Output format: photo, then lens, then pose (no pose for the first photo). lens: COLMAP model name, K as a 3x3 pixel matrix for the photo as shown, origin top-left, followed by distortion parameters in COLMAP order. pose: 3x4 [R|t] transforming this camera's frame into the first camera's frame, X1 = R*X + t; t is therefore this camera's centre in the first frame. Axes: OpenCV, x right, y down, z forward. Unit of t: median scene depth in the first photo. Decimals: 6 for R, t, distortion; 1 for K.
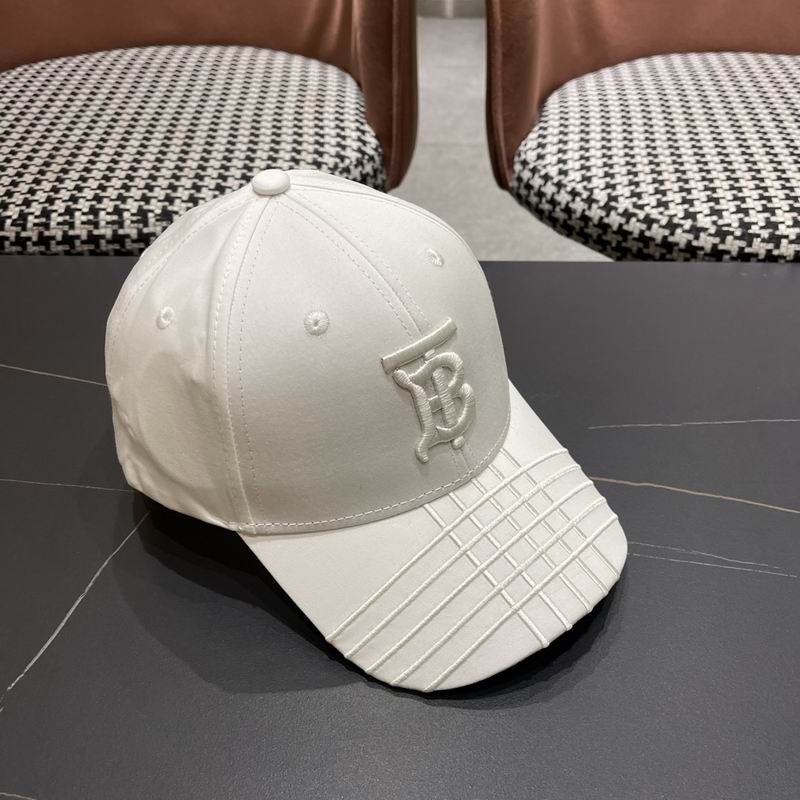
lens RADIAL K [[832.4, 0, 406.3], [0, 832.4, 415.7], [0, 0, 1]] dist [0.018870, 0.000000]
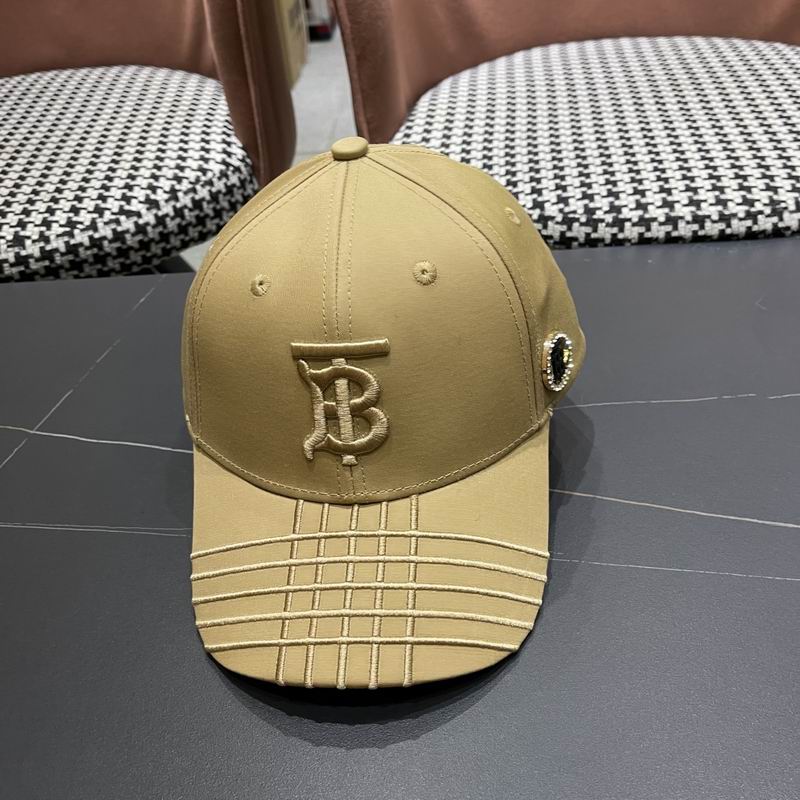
lens RADIAL K [[832.4, 0, 418.0], [0, 832.4, 412.0], [0, 0, 1]] dist [0.018870, 0.000000]
pose [[0.997457, -0.071229, 0.002347, 0.168148], [0.071244, 0.997433, -0.007129, 0.004938], [-0.001833, 0.007278, 0.999972, 0.000340]]
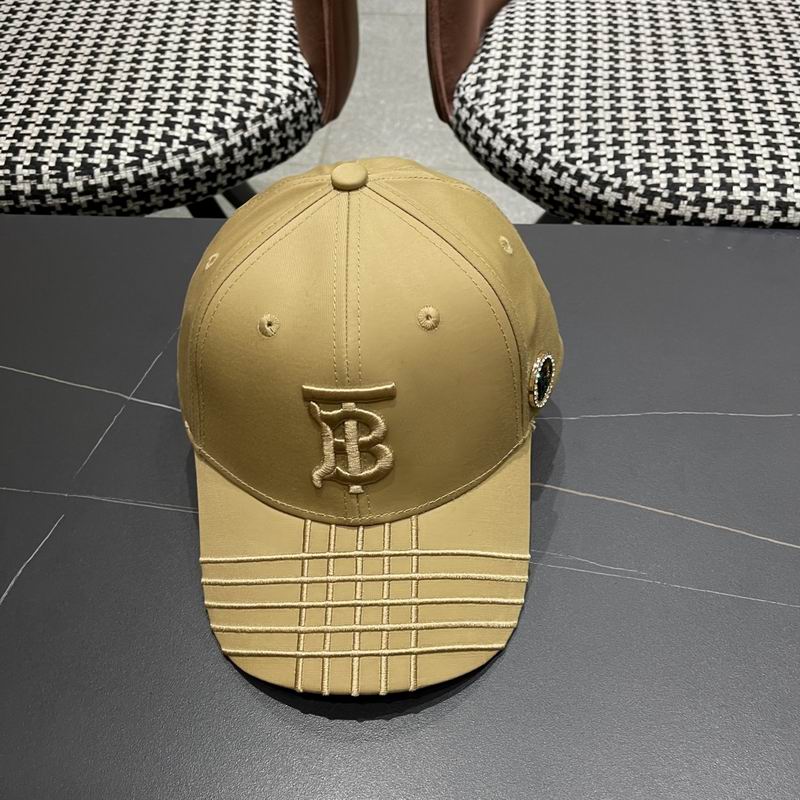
lens RADIAL K [[832.4, 0, 416.2], [0, 832.4, 411.9], [0, 0, 1]] dist [0.018870, 0.000000]
pose [[0.999830, -0.002742, 0.018216, 0.076379], [-0.000417, 0.985235, 0.171206, -0.124914], [-0.018417, -0.171185, 0.985067, -0.015295]]
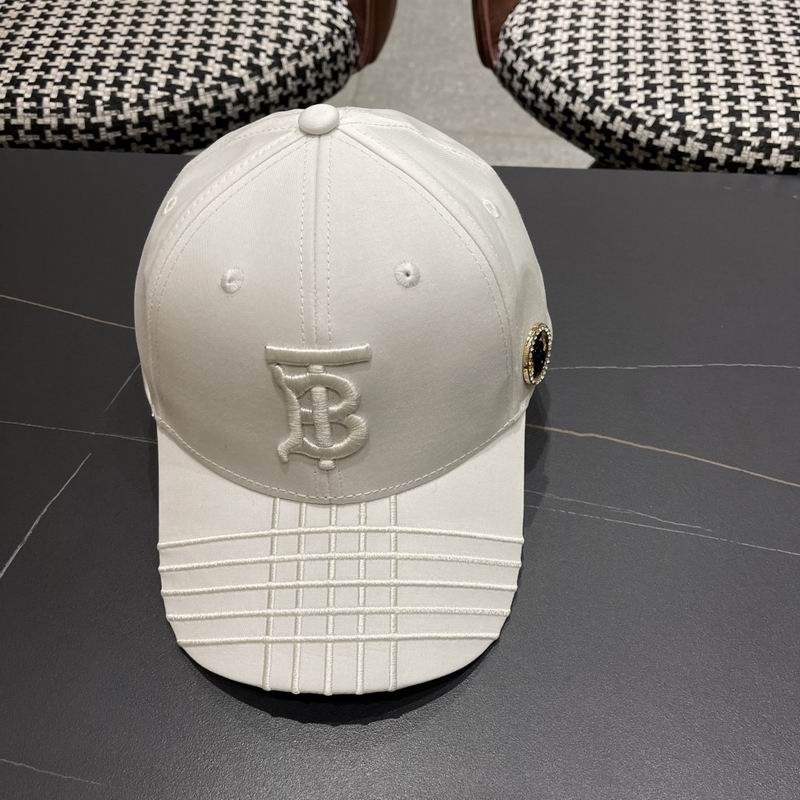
lens RADIAL K [[832.4, 0, 409.9], [0, 832.4, 415.7], [0, 0, 1]] dist [0.018870, 0.000000]
pose [[0.999765, 0.021543, -0.002461, 0.048564], [-0.020657, 0.980820, 0.193817, -0.084166], [0.006589, -0.193720, 0.981035, 0.021270]]
